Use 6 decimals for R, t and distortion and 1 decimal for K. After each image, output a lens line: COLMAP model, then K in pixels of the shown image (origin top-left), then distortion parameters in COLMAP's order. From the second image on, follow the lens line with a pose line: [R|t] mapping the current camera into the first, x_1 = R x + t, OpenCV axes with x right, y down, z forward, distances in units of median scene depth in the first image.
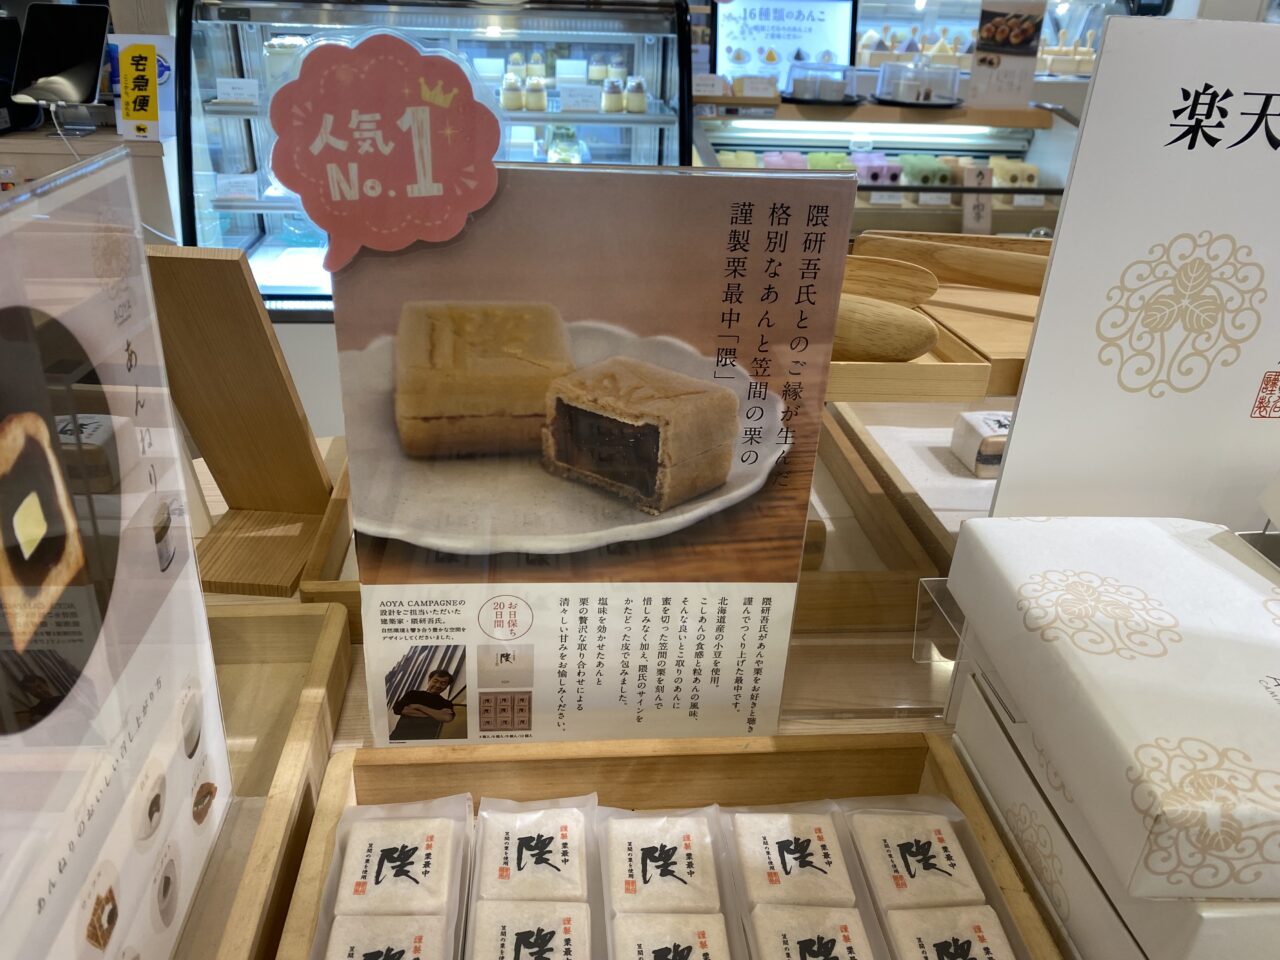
lens RADIAL K [[978.9, 0, 640.0], [0, 978.9, 480.0], [0, 0, 1]] dist [0.005149, -0.001013]
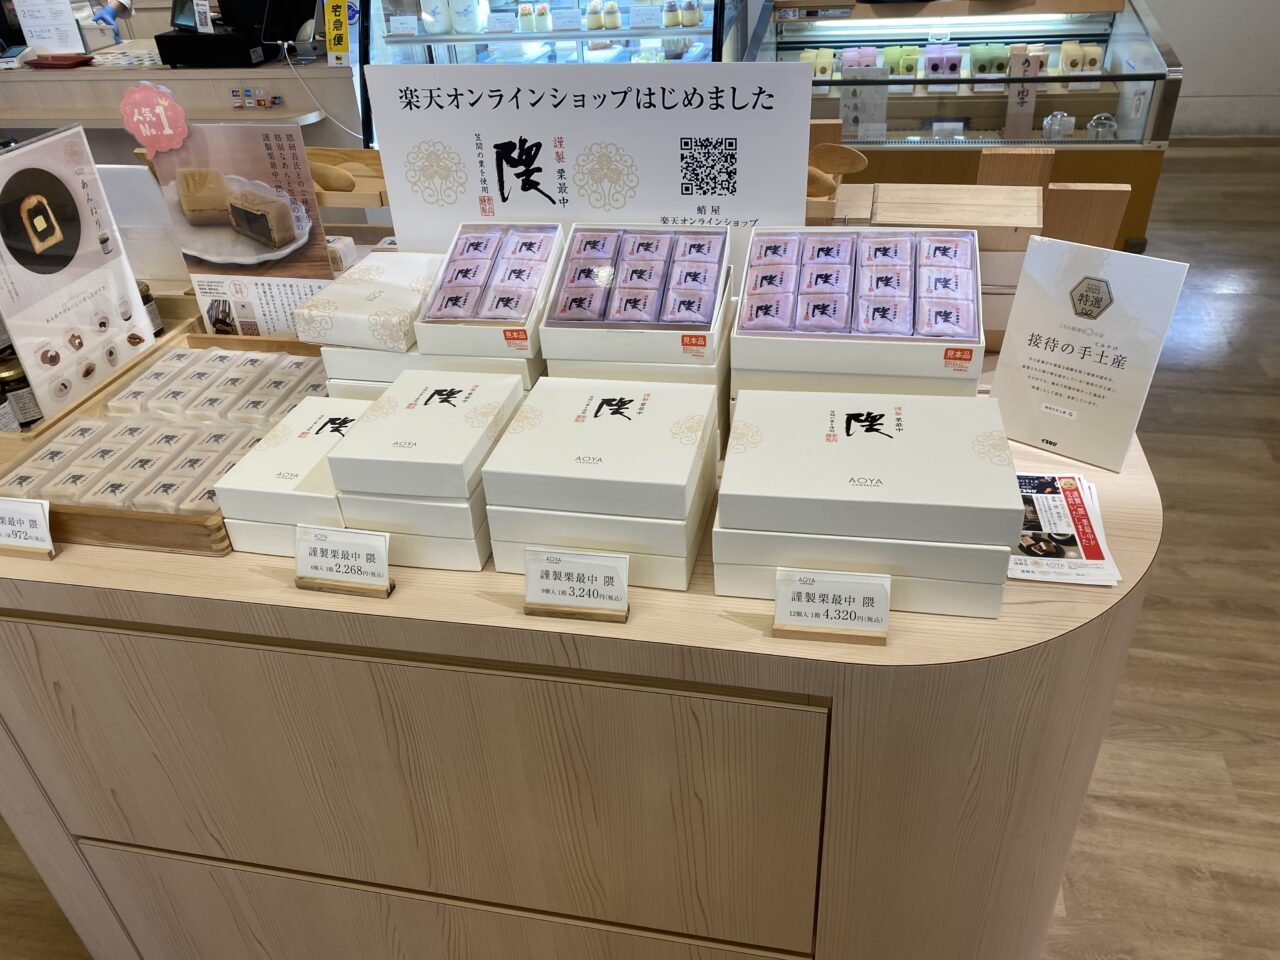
lens RADIAL K [[951.2, 0, 640.0], [0, 951.2, 480.0], [0, 0, 1]] dist [0.004869, 0.007328]
pose [[0.955682, 0.083586, -0.282285, 1.869952], [-0.050302, 0.991110, 0.123171, 0.307399], [0.290071, -0.103513, 0.951391, -1.362922]]
